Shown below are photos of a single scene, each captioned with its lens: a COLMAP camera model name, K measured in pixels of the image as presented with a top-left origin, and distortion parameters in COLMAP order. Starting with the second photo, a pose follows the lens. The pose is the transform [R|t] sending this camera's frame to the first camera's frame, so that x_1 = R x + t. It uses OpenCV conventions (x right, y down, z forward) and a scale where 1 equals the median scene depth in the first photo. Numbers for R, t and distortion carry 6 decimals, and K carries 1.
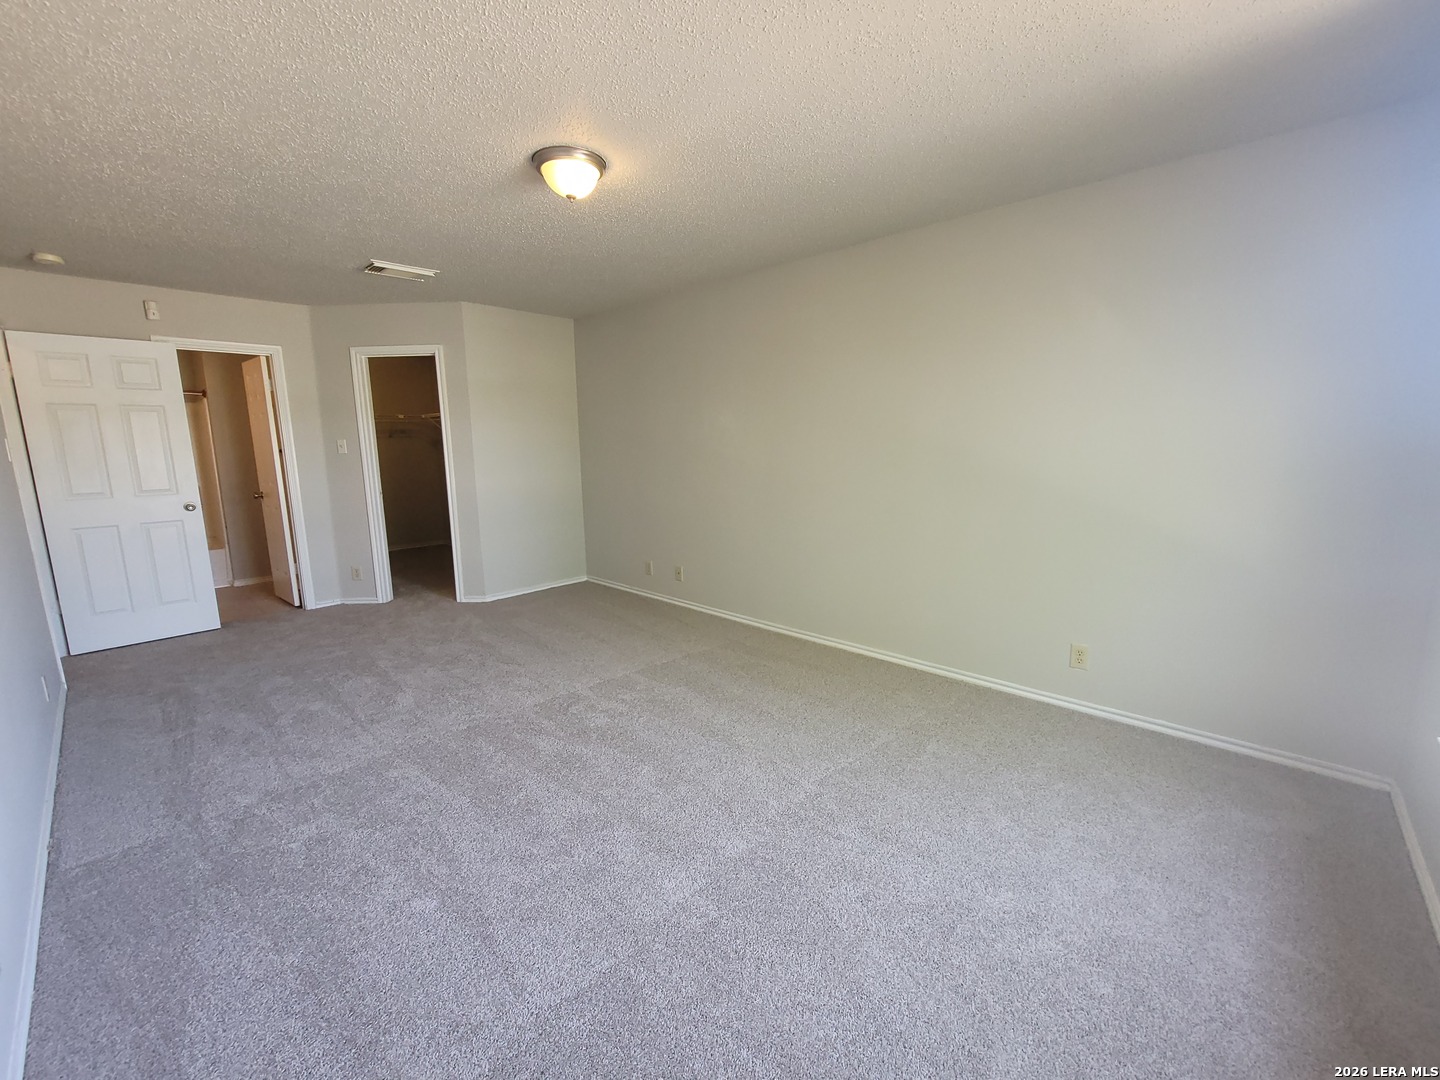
lens RADIAL K [[587.7, 0, 713.4], [0, 587.7, 540.7], [0, 0, 1]] dist [-0.006851, 0.001382]
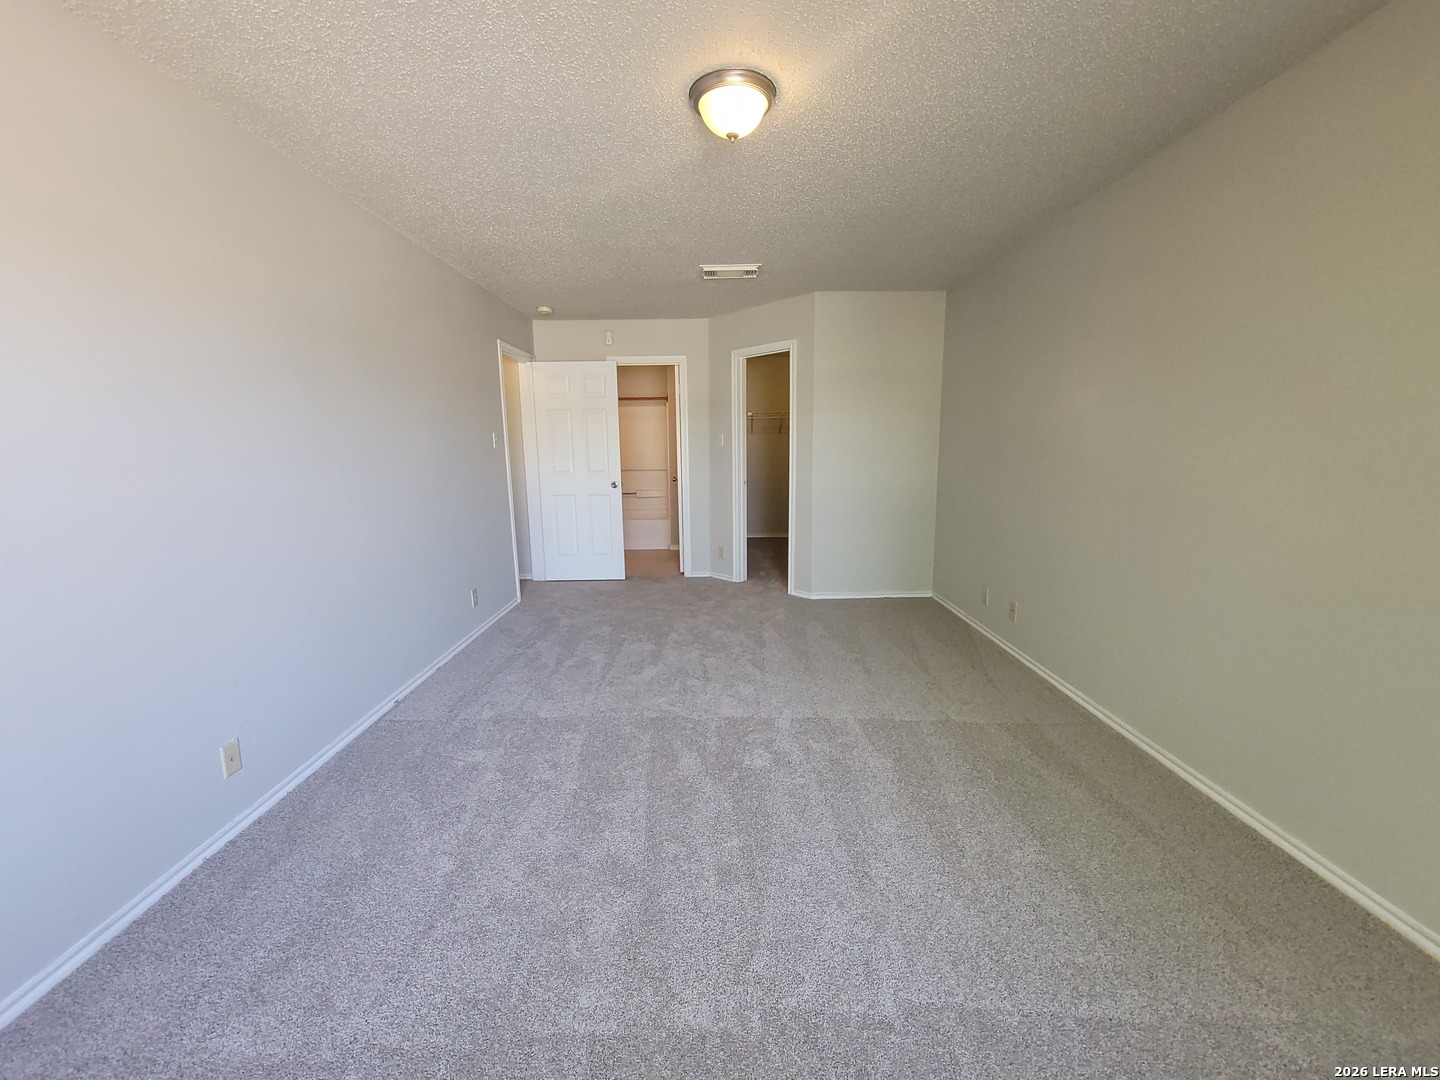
lens RADIAL K [[587.7, 0, 720.5], [0, 587.7, 539.6], [0, 0, 1]] dist [-0.006851, 0.001382]
pose [[0.700687, 0.120406, -0.703235, 0.261063], [-0.118317, 0.991619, 0.051894, -0.038397], [0.703590, 0.046843, 0.709061, 0.278425]]
